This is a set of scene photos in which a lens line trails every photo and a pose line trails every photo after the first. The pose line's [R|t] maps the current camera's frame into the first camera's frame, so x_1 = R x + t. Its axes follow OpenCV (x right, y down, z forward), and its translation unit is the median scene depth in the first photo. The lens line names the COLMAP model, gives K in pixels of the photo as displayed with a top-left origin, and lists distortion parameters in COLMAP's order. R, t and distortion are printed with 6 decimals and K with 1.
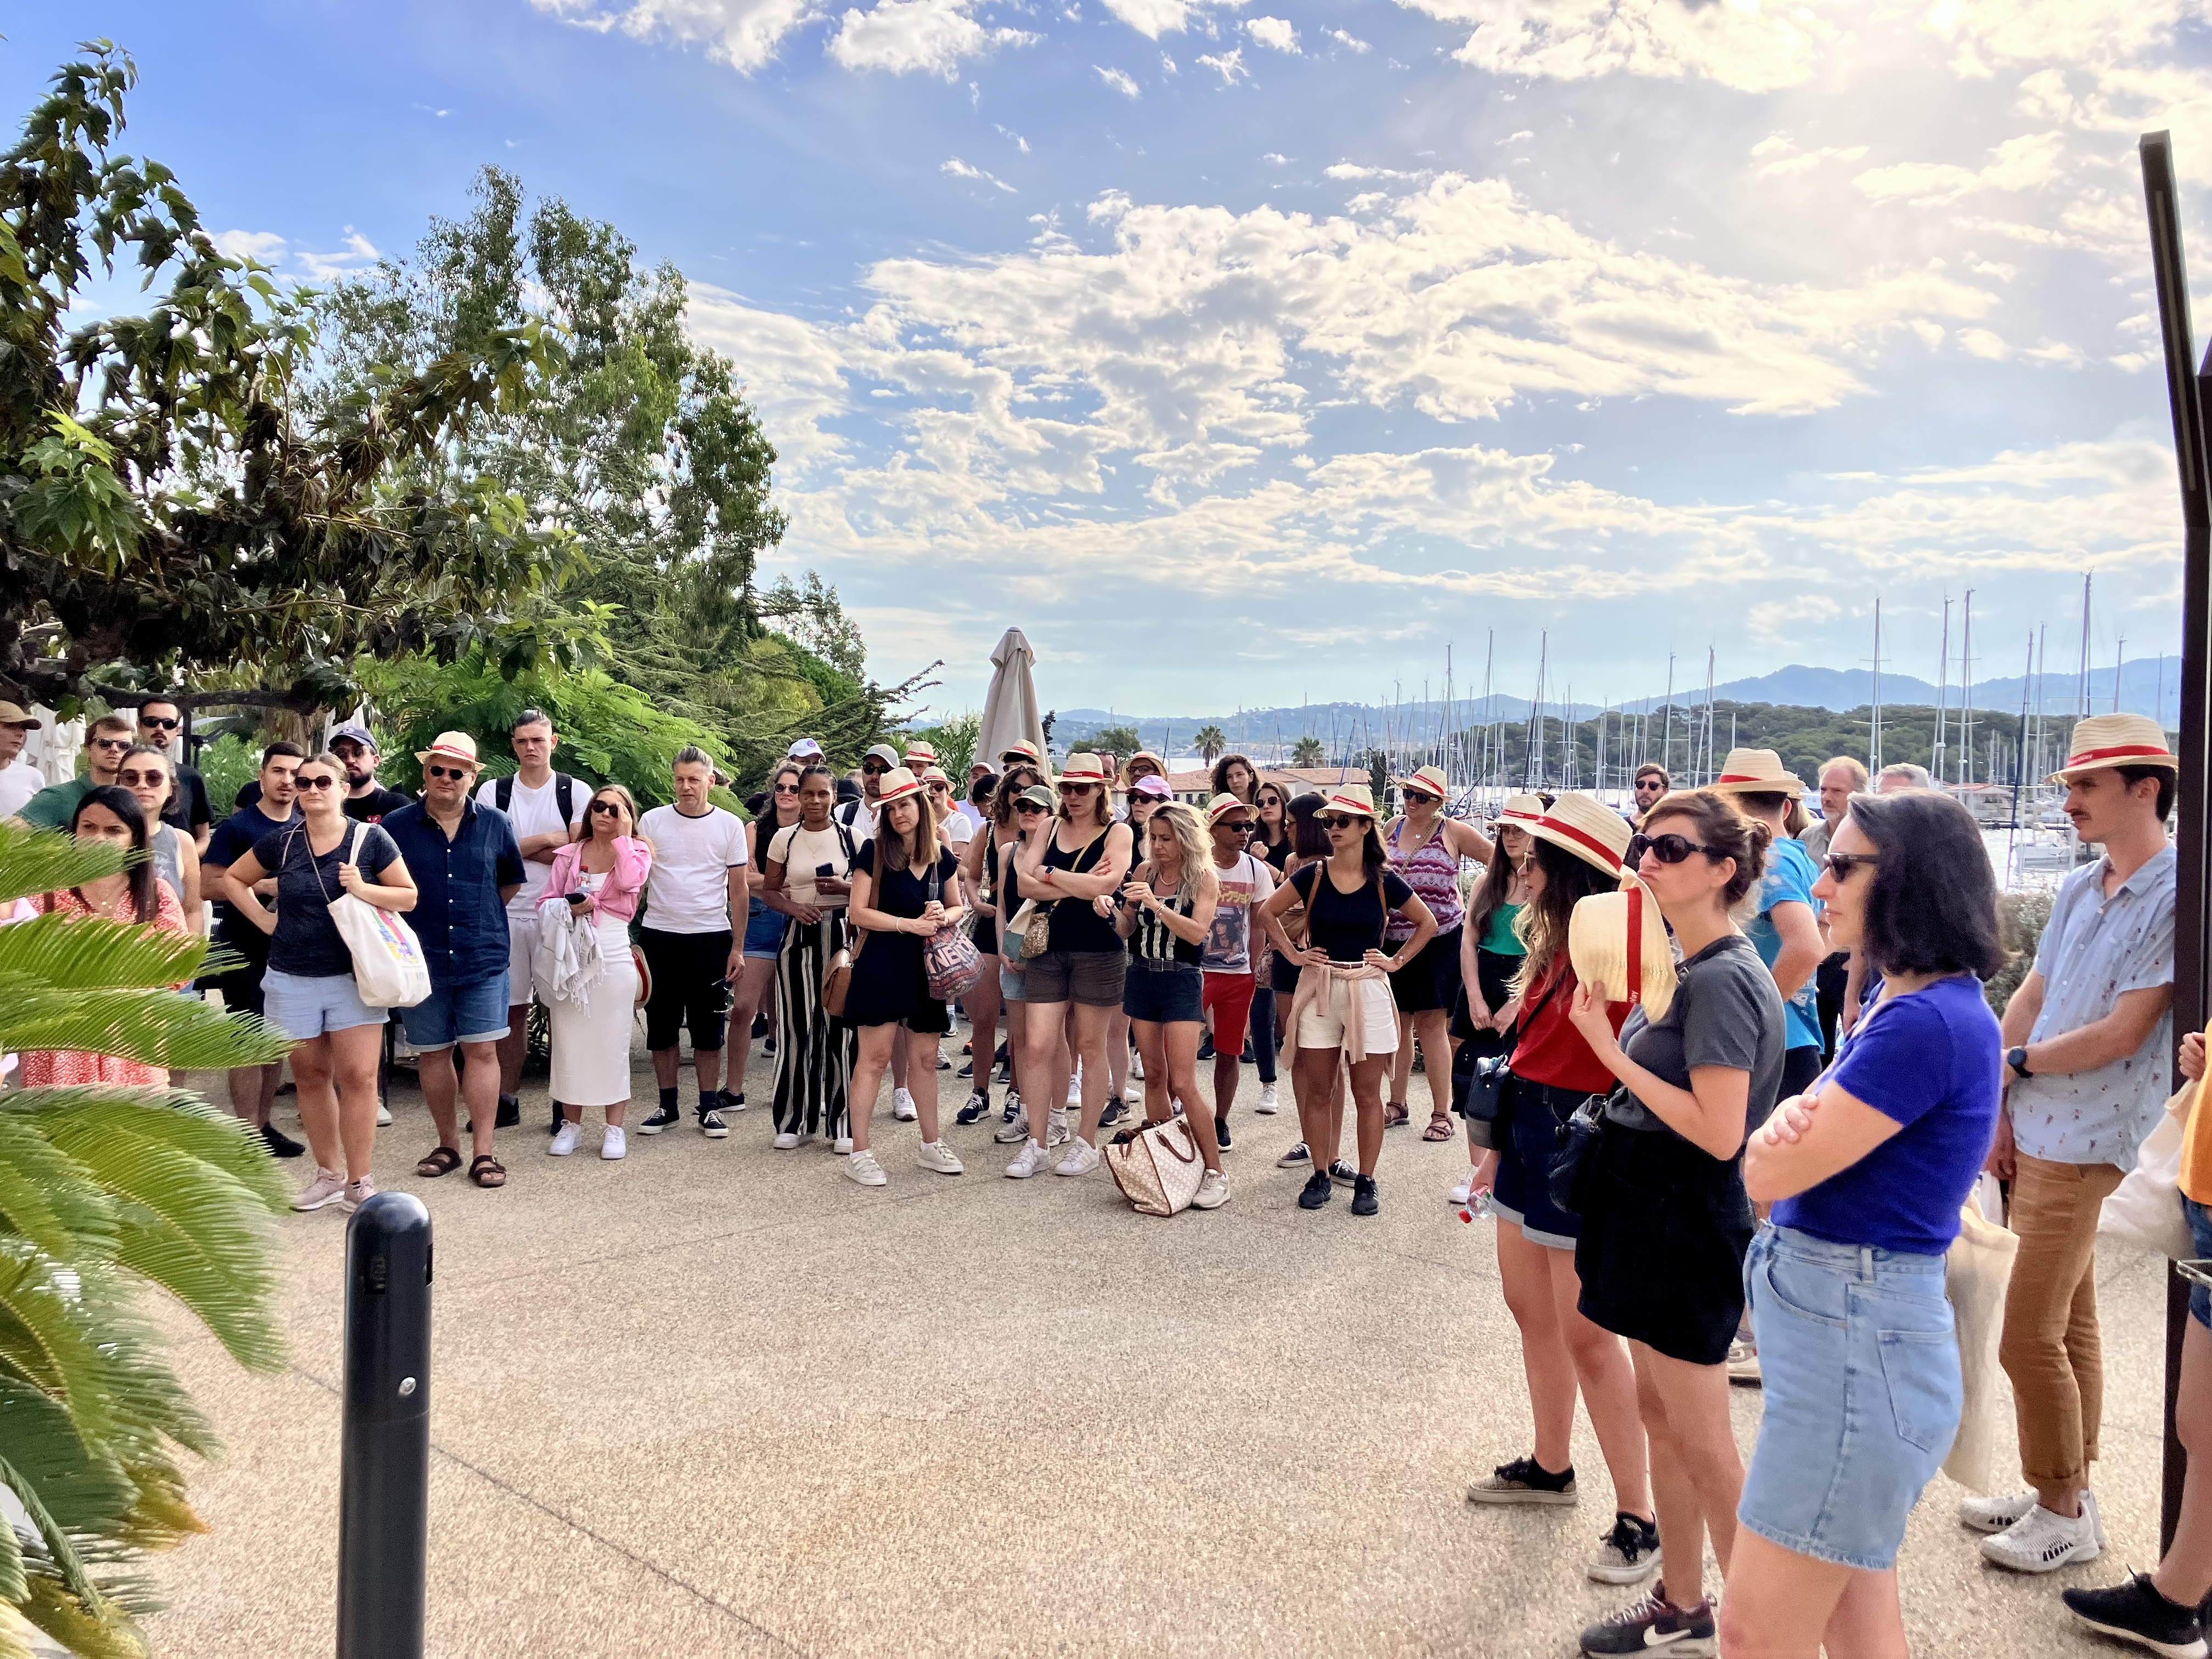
lens RADIAL K [[1842.5, 0, 1099.4], [0, 1842.5, 823.9], [0, 0, 1]] dist [0.033323, -0.025235]
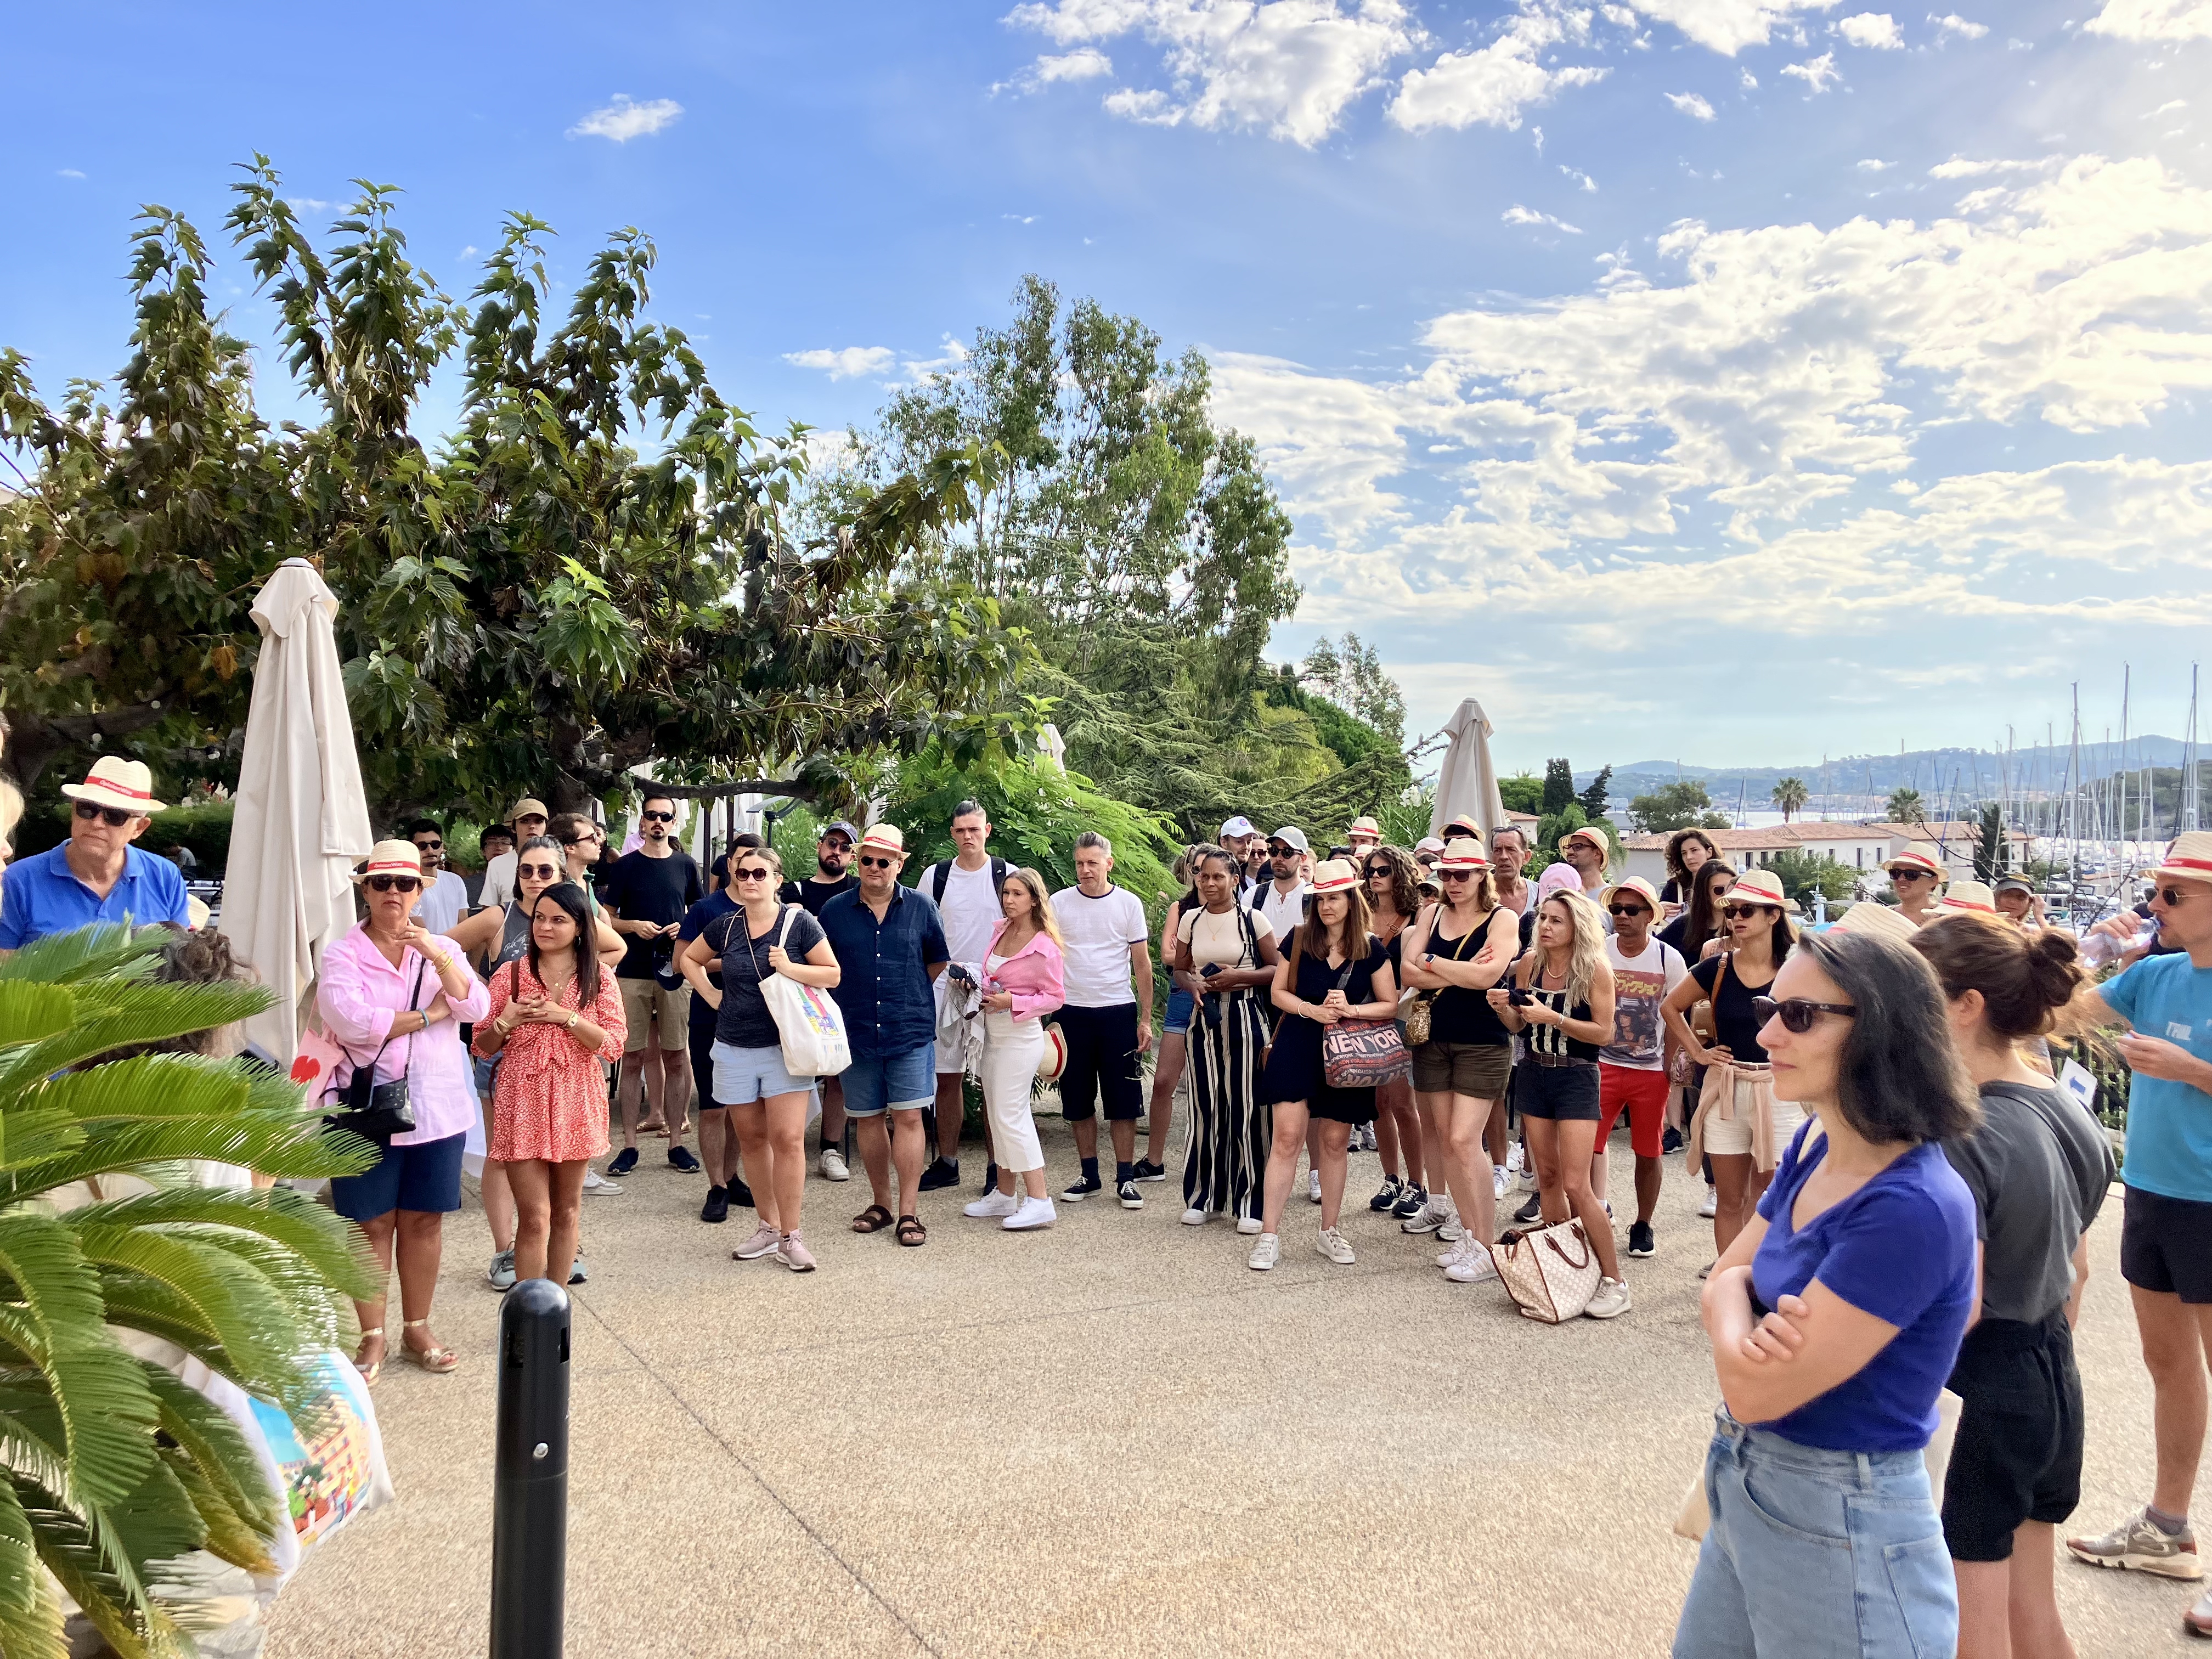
lens RADIAL K [[1842.5, 0, 1071.7], [0, 1842.5, 822.8], [0, 0, 1]] dist [0.033323, -0.025235]
pose [[0.949997, -0.010302, -0.312088, 0.077421], [0.000401, 0.999495, -0.031773, -0.012736], [0.312258, 0.030059, 0.949522, -0.000258]]
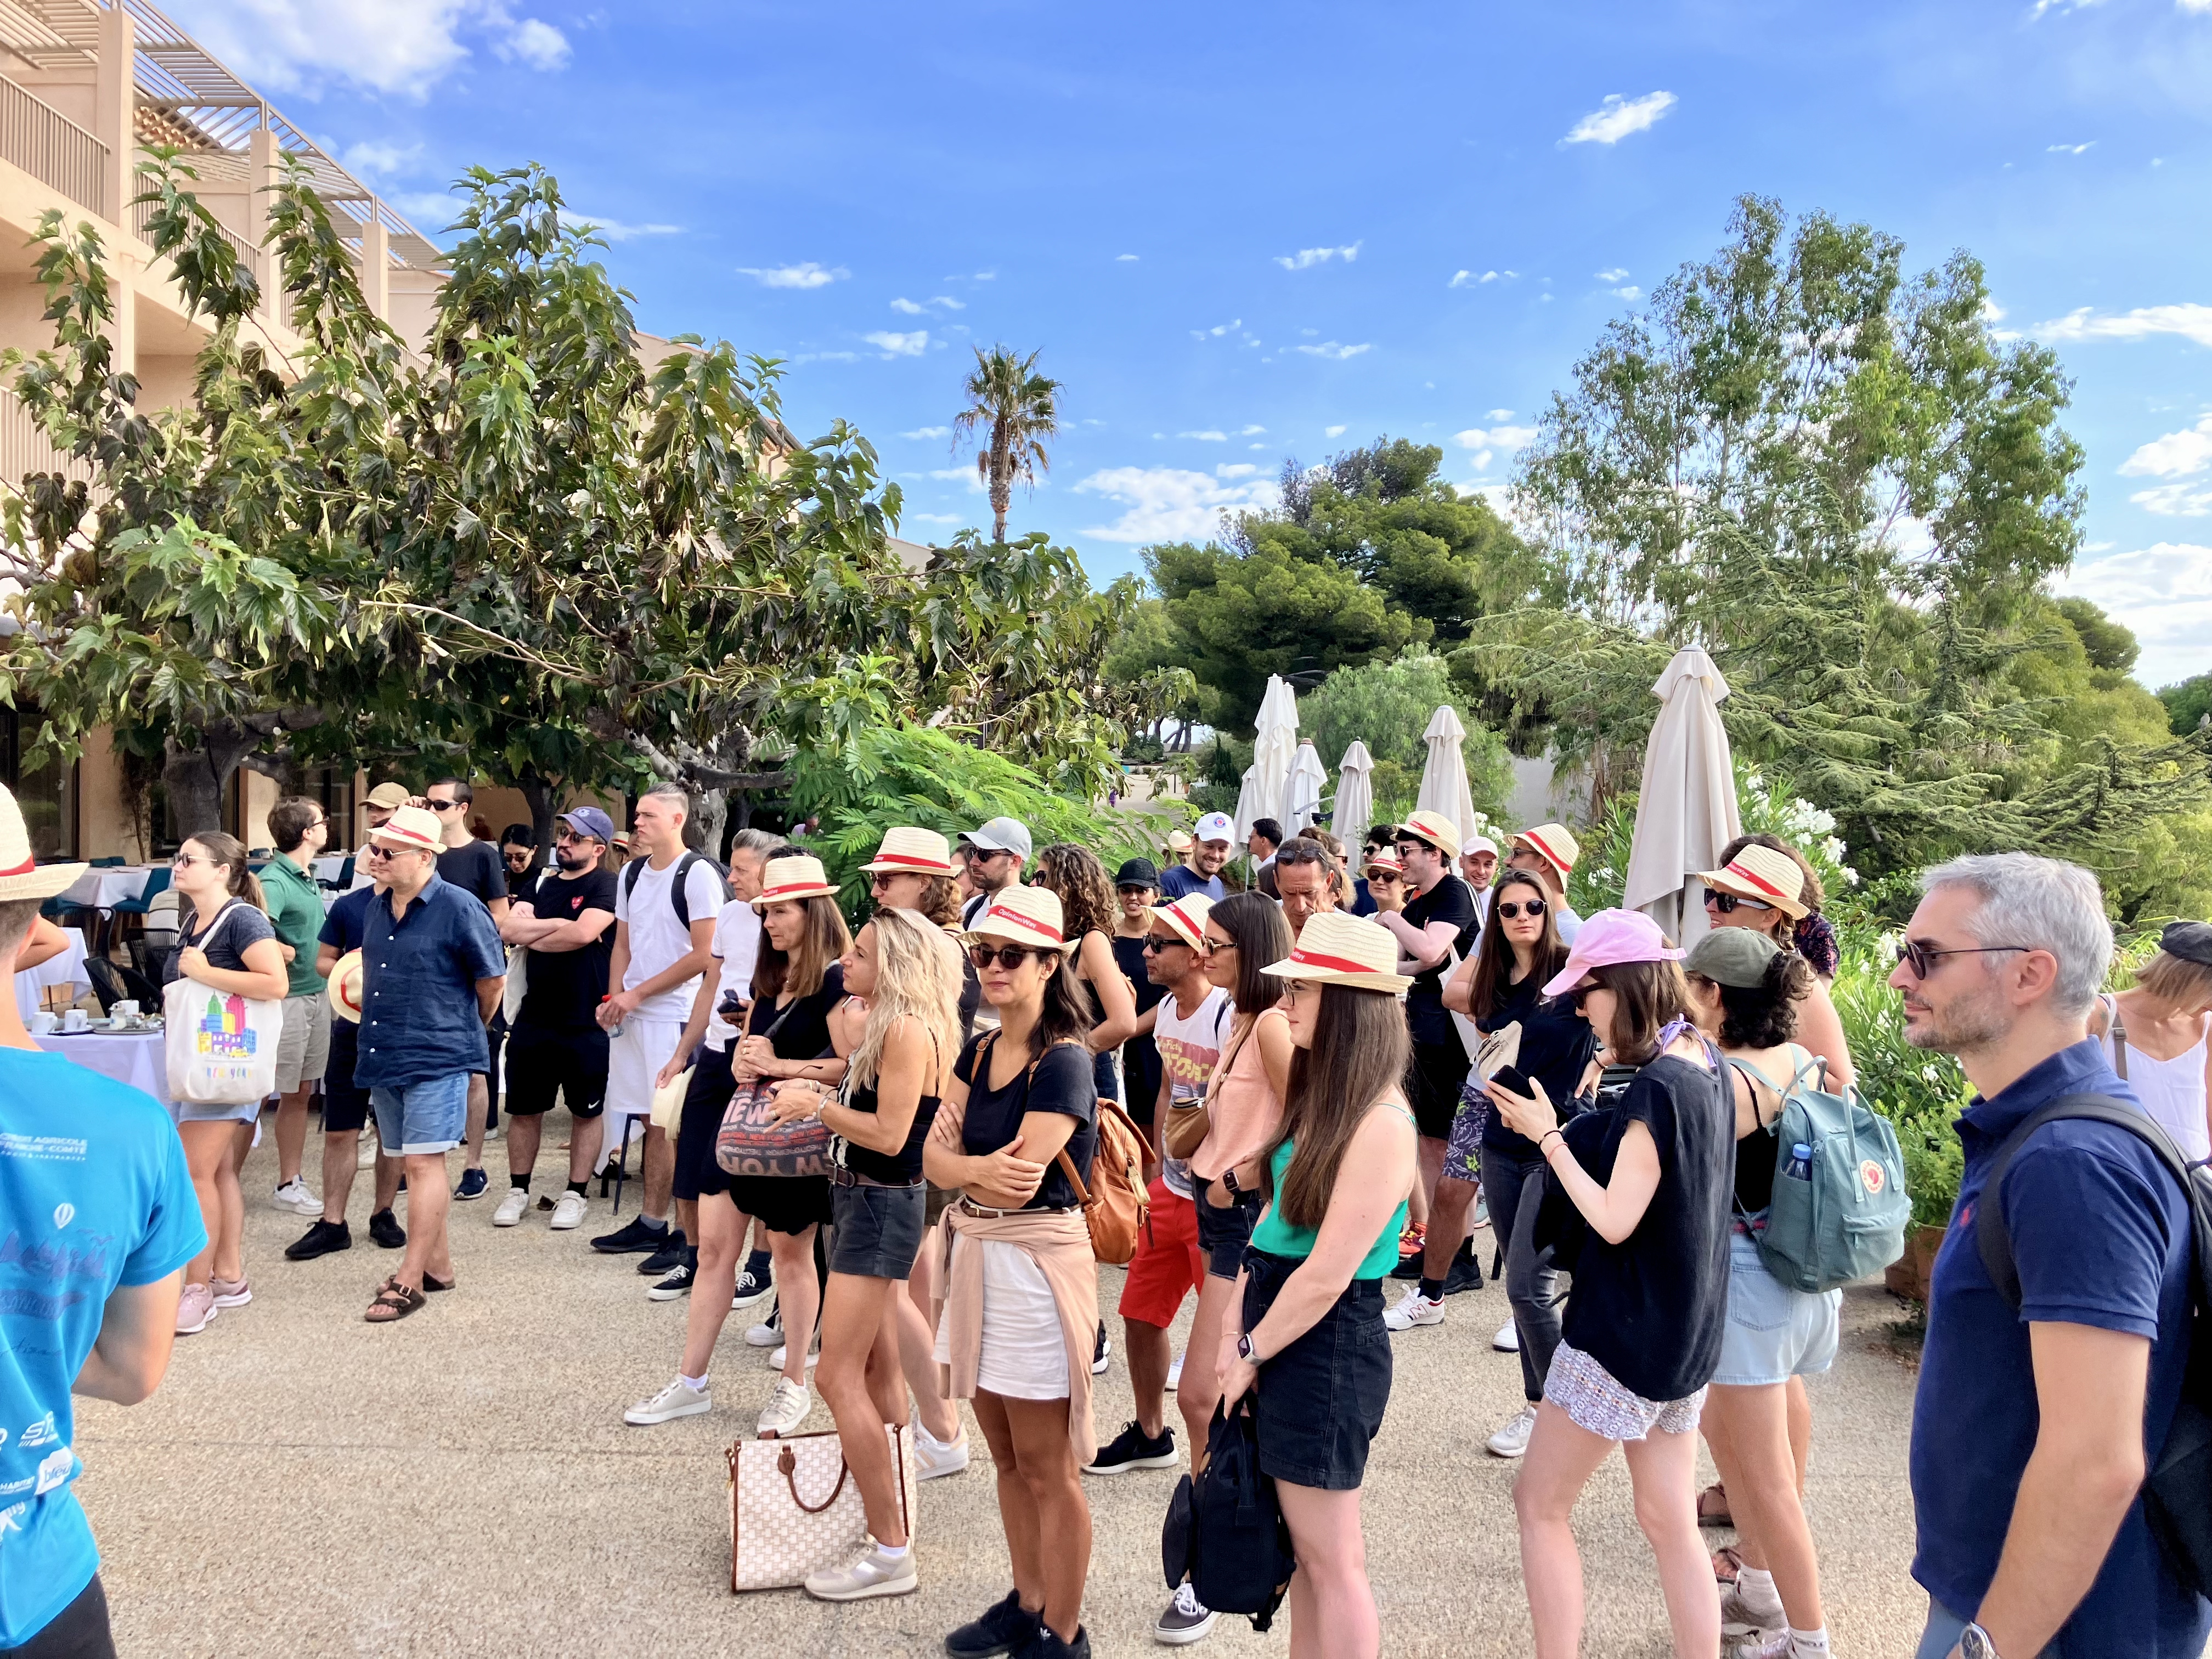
lens RADIAL K [[1842.5, 0, 1101.2], [0, 1842.5, 844.3], [0, 0, 1]] dist [0.033323, -0.025235]
pose [[0.665564, 0.005295, -0.746322, 0.435753], [-0.030671, 0.999324, -0.020262, -0.018946], [0.745710, 0.036376, 0.665277, 0.502067]]
